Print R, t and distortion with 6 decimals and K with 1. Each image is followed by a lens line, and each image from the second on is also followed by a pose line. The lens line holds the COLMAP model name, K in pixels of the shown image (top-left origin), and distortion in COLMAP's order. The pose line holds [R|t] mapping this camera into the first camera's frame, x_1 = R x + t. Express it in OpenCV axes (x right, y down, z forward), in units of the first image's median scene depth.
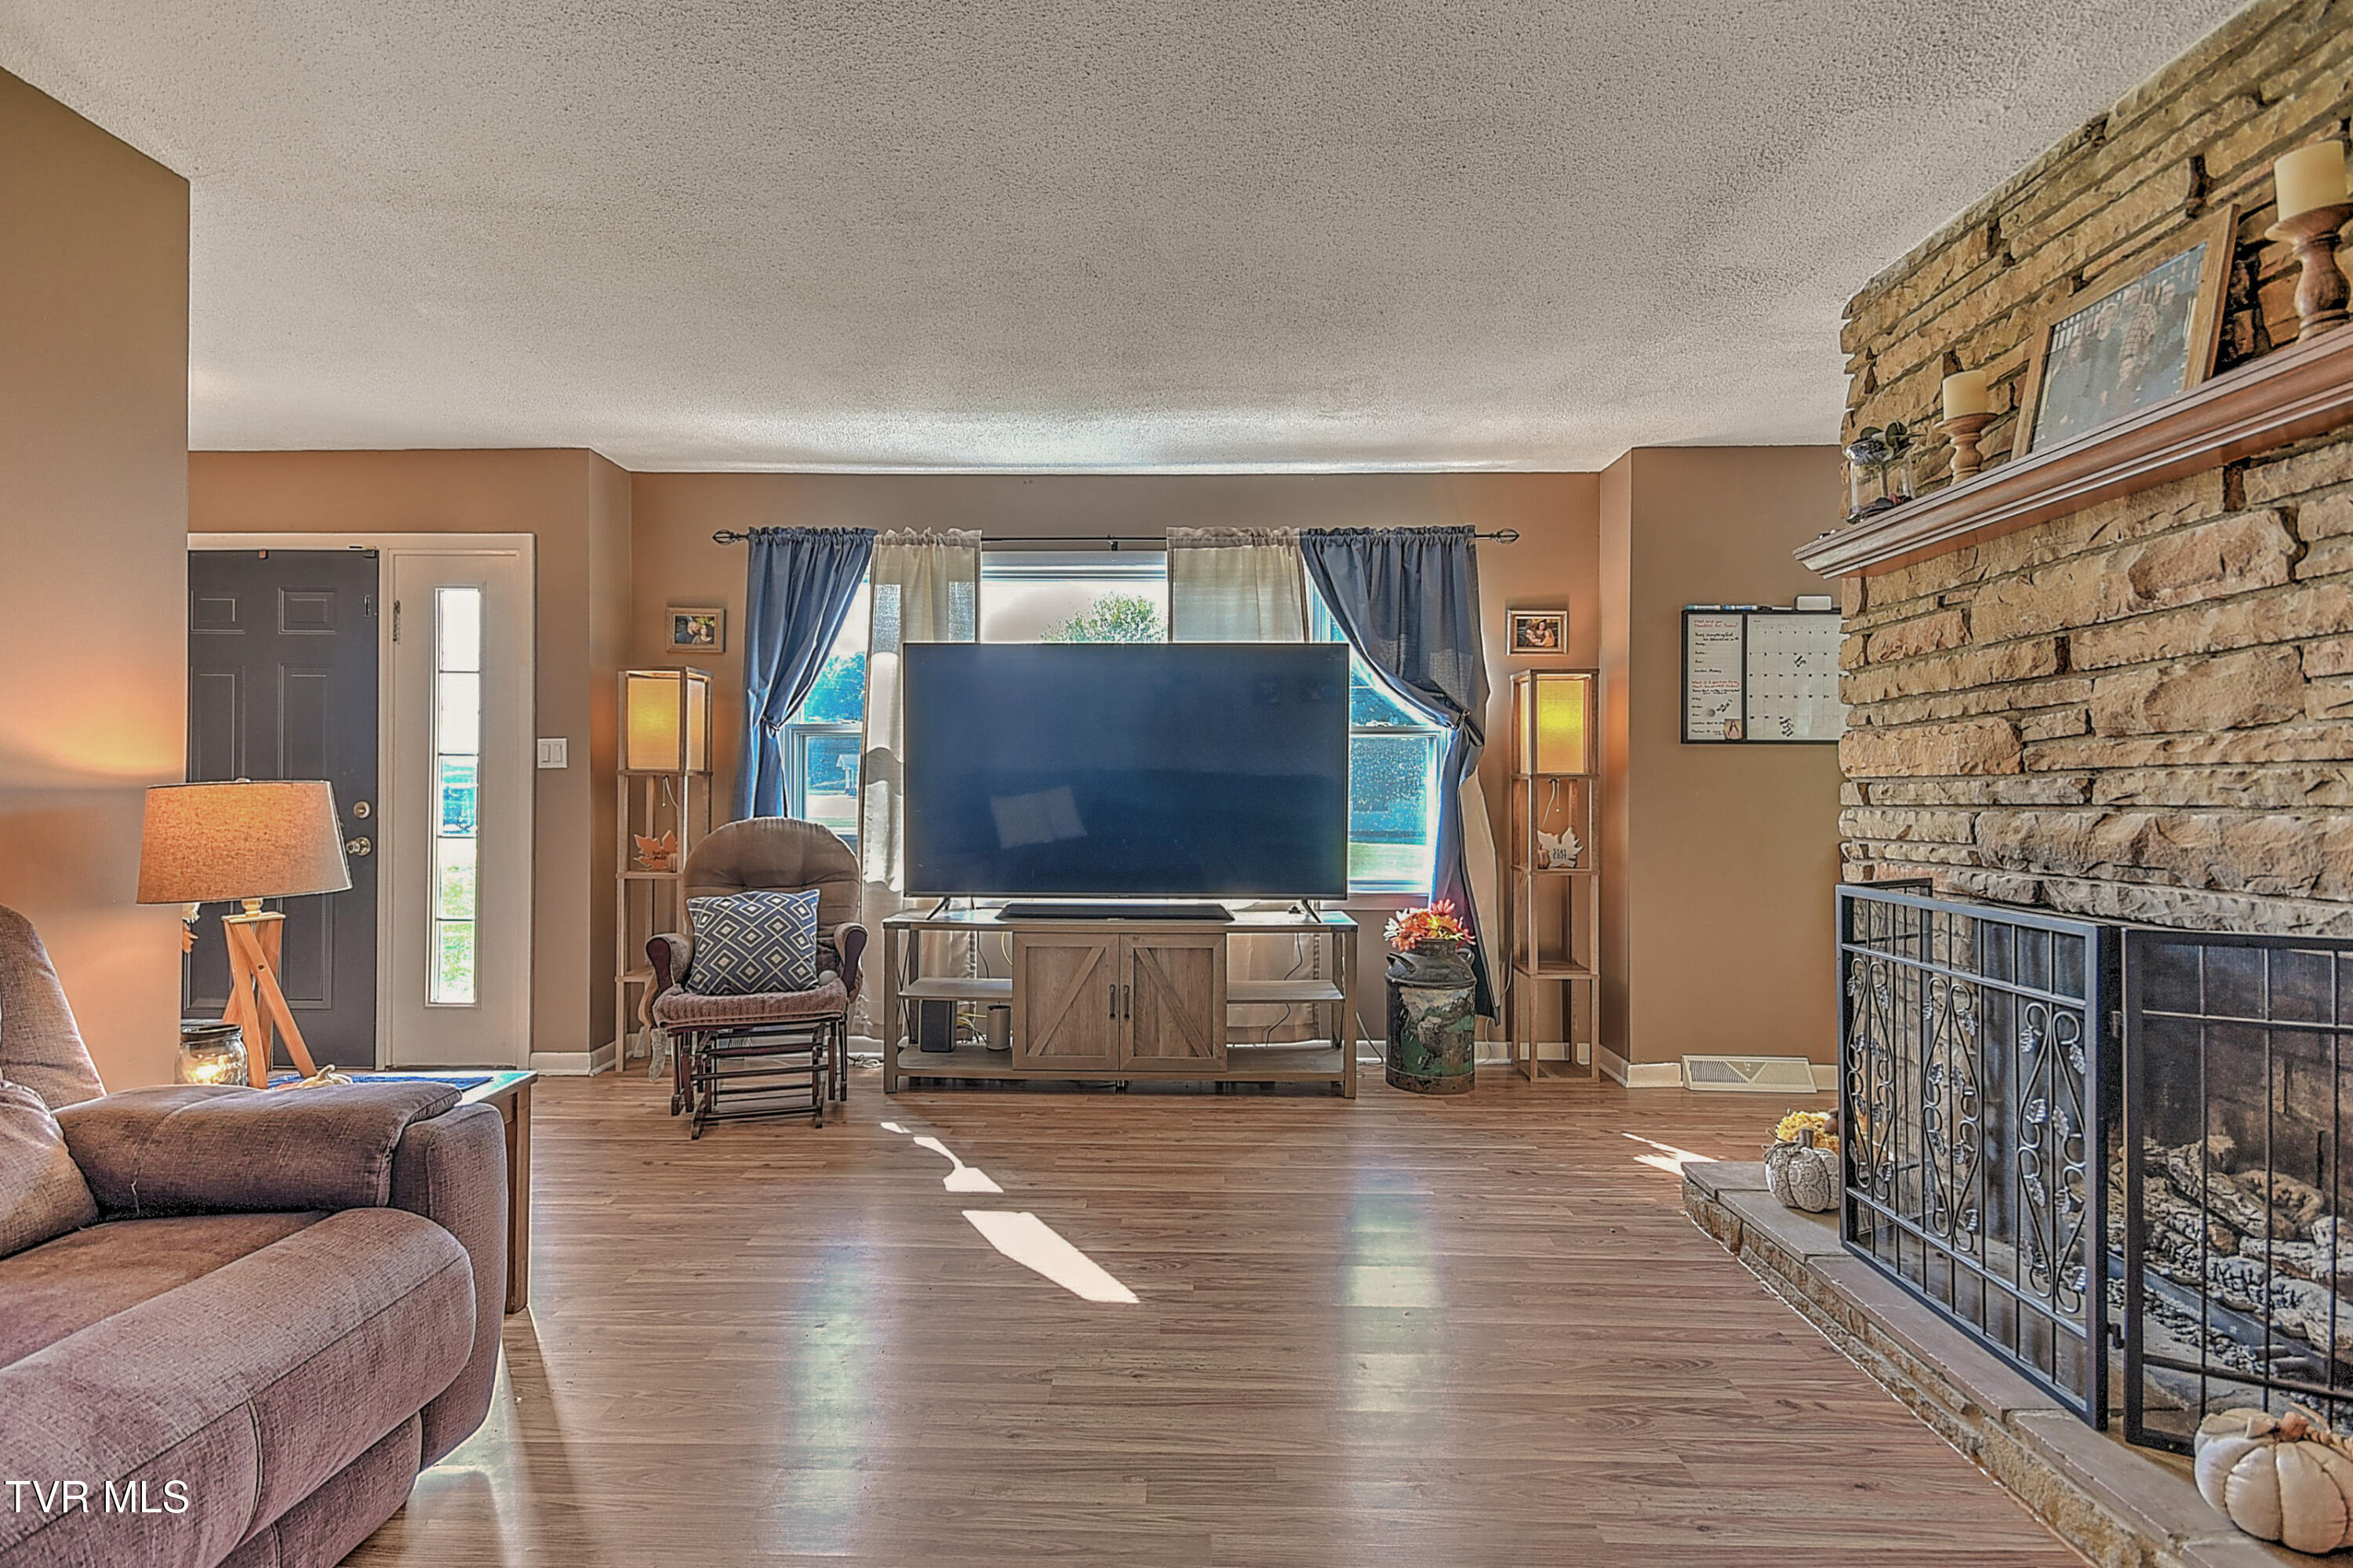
lens RADIAL K [[1021.6, 0, 1176.5], [0, 1021.6, 784.0], [0, 0, 1]] dist [0.000058, -0.000026]
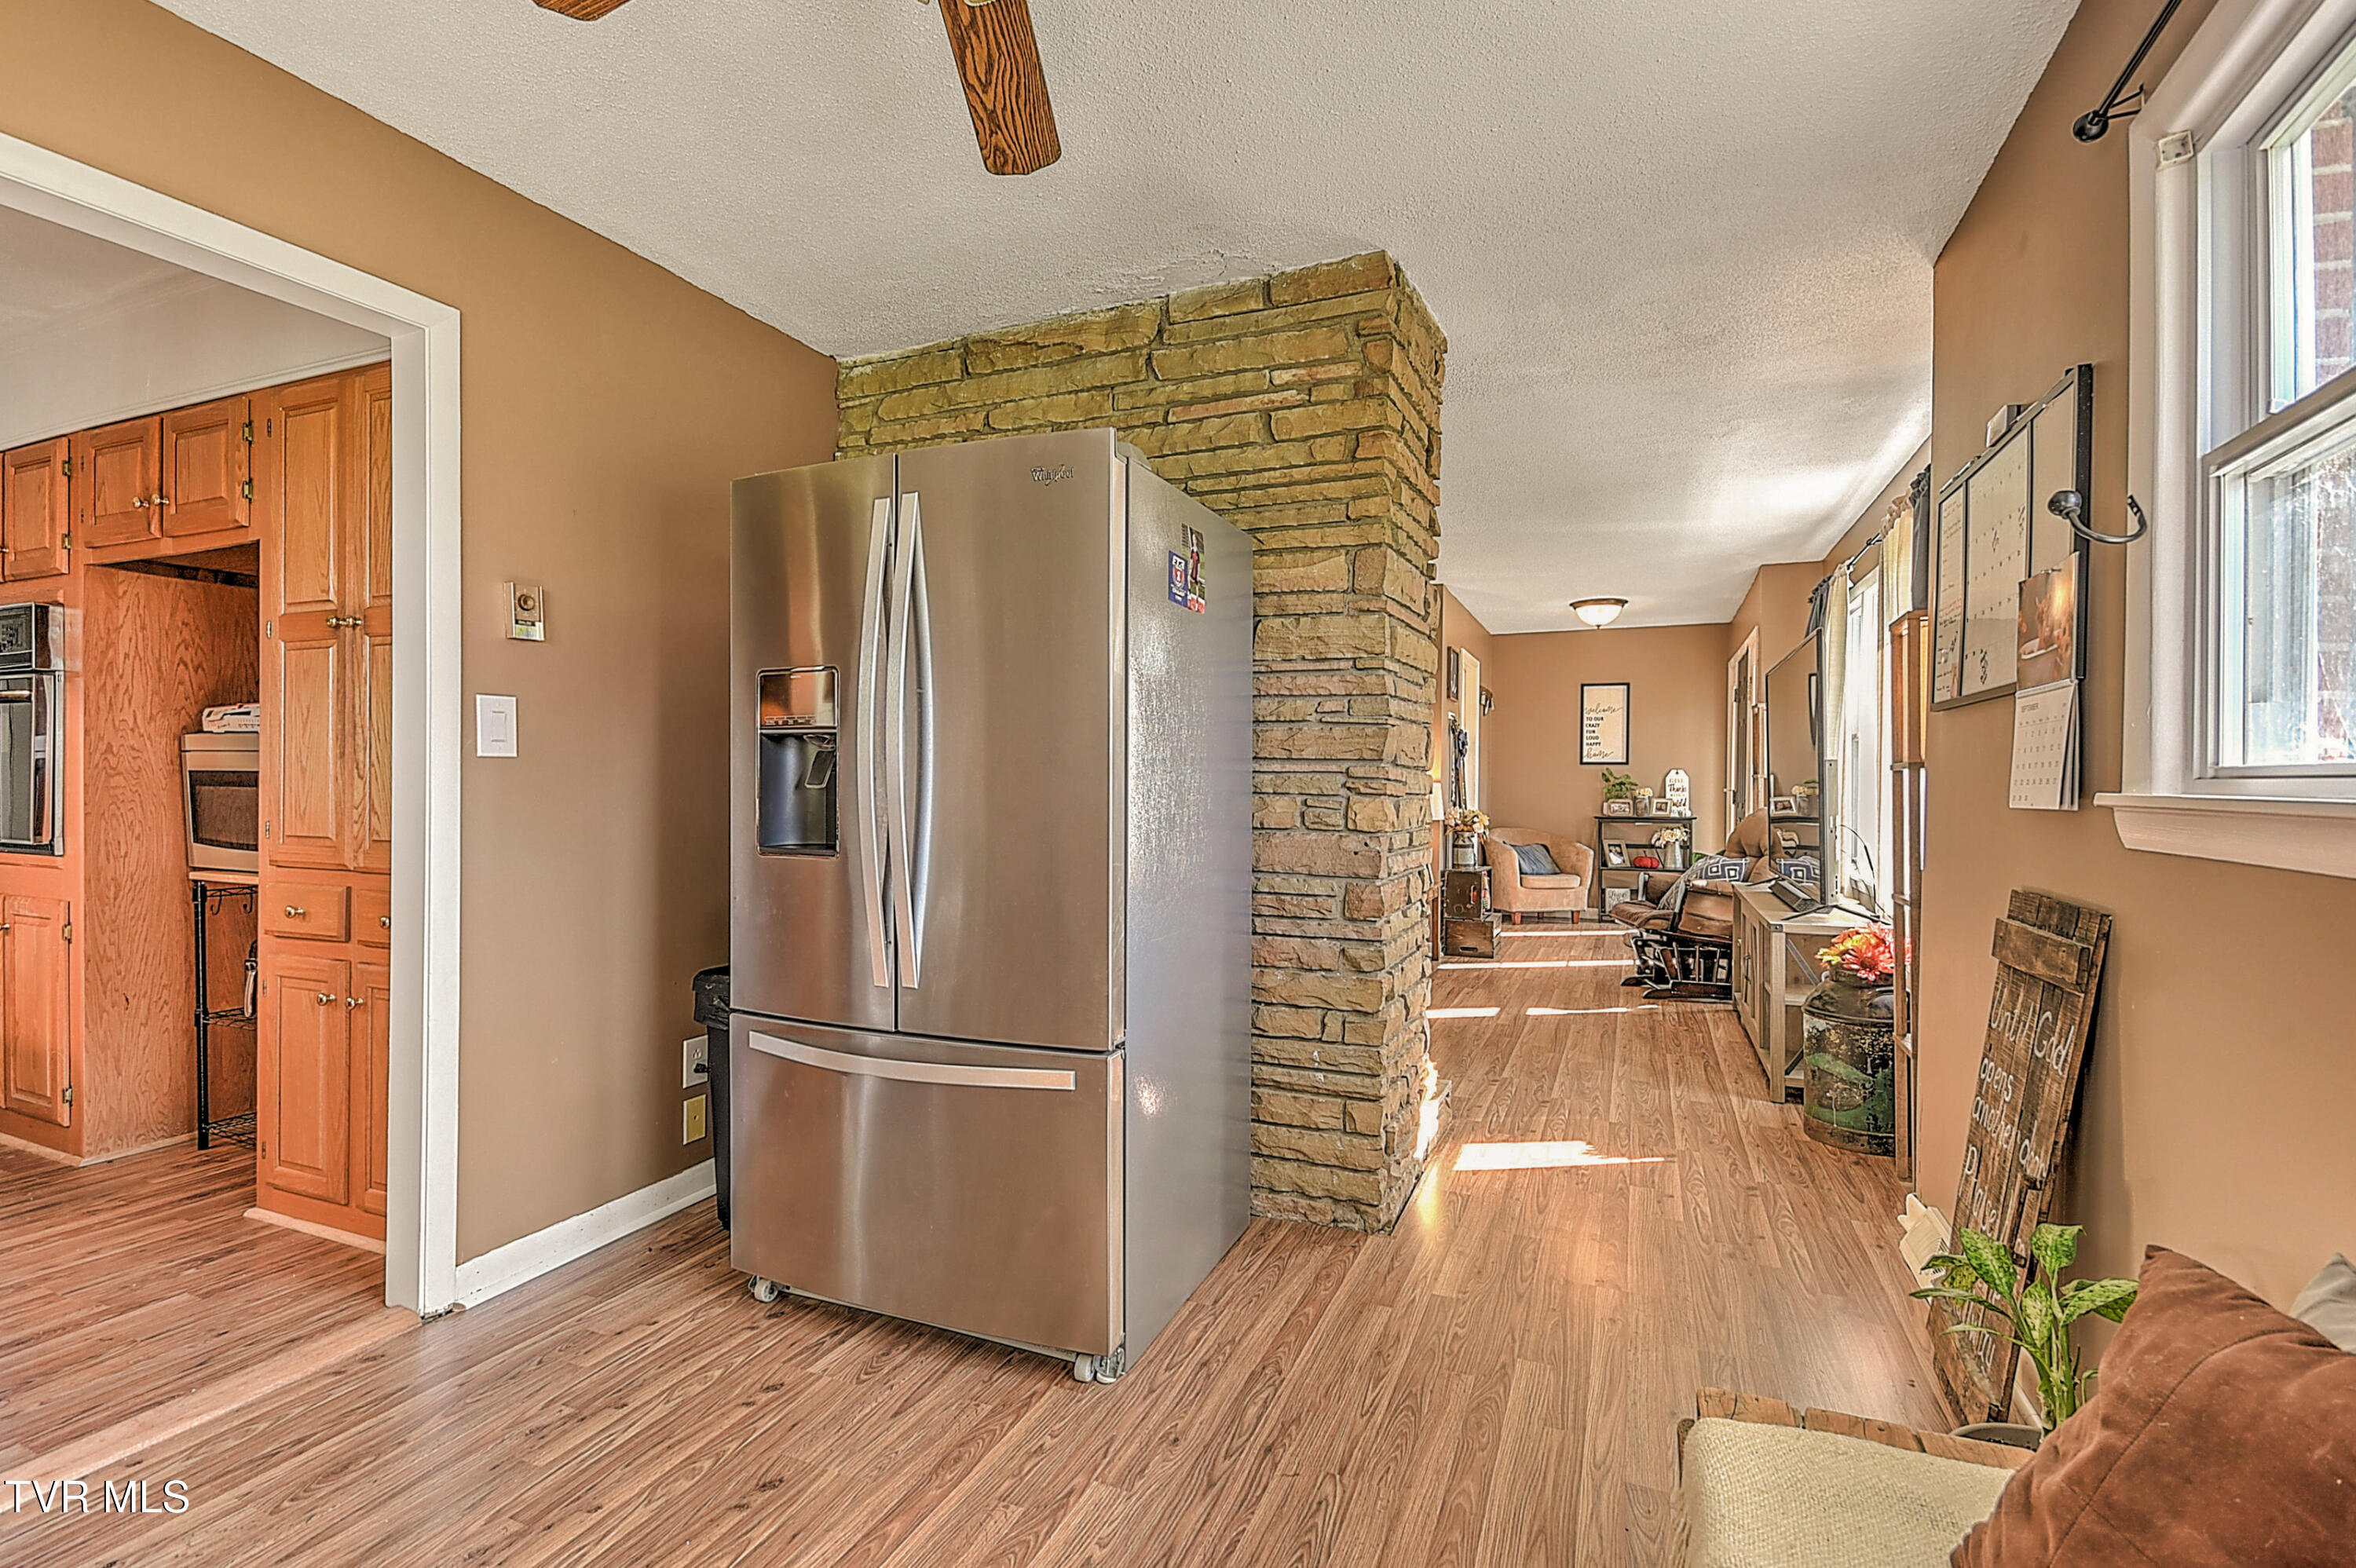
lens RADIAL K [[1076.1, 0, 1178.0], [0, 1076.1, 784.0], [0, 0, 1]] dist [-0.001854, -0.000208]
pose [[-0.363703, -0.002835, -0.931511, 1.404172], [-0.004400, 0.999989, -0.001325, 0.006980], [0.931505, 0.003617, -0.363711, 0.883280]]
